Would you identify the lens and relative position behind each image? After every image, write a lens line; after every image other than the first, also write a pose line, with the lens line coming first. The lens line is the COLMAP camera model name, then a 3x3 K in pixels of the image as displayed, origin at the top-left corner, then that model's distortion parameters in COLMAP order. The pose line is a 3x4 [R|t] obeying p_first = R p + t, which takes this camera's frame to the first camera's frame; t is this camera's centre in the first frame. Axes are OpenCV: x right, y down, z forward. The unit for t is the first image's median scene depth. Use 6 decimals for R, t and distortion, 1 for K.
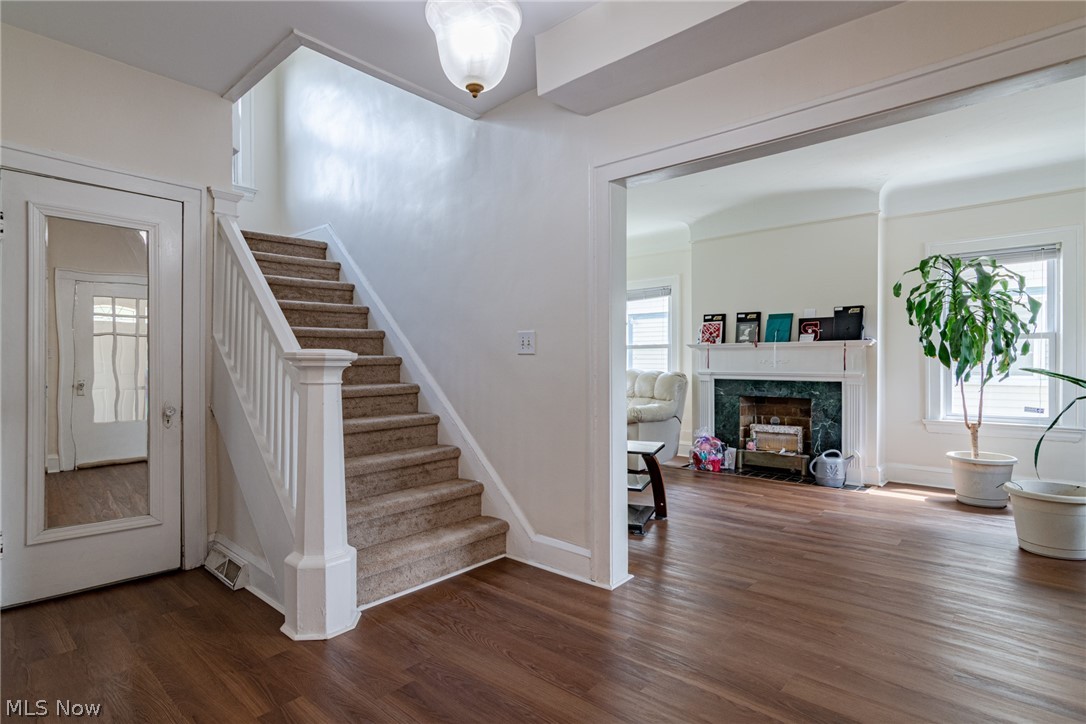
lens RADIAL K [[543.5, 0, 547.7], [0, 543.5, 362.1], [0, 0, 1]] dist [-0.003438, -0.000439]
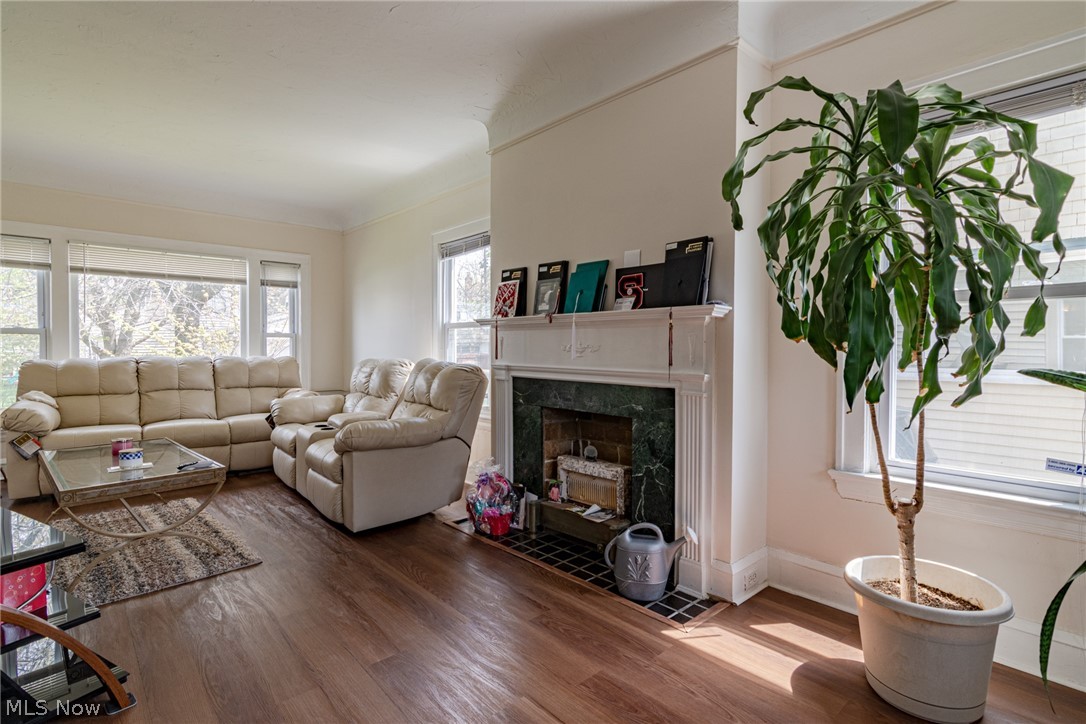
lens RADIAL K [[543.5, 0, 539.5], [0, 543.5, 354.7], [0, 0, 1]] dist [-0.003438, -0.000439]
pose [[0.994417, 0.004905, -0.105412, 0.446853], [-0.003222, 0.999865, 0.016131, -0.003369], [0.105477, -0.015702, 0.994298, 0.455073]]
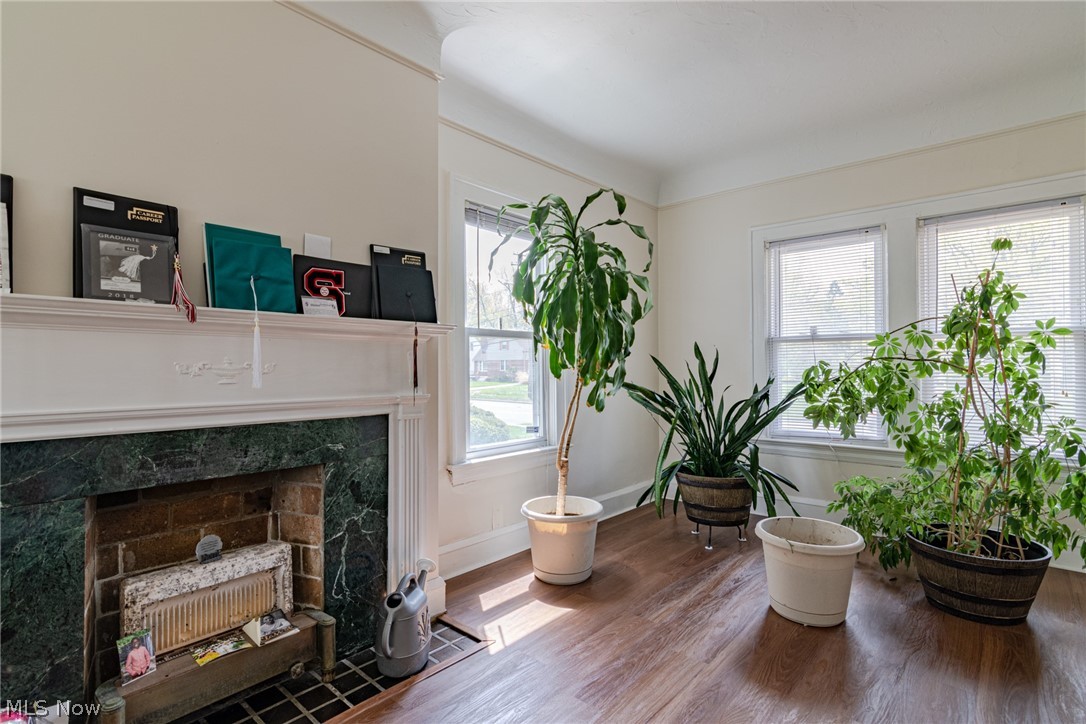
lens RADIAL K [[543.5, 0, 522.8], [0, 543.5, 363.9], [0, 0, 1]] dist [-0.003438, -0.000439]
pose [[-0.003562, 0.005942, 0.999976, 0.089755], [0.002756, 0.999979, -0.005932, -0.001911], [-0.999990, 0.002735, -0.003579, 0.849595]]
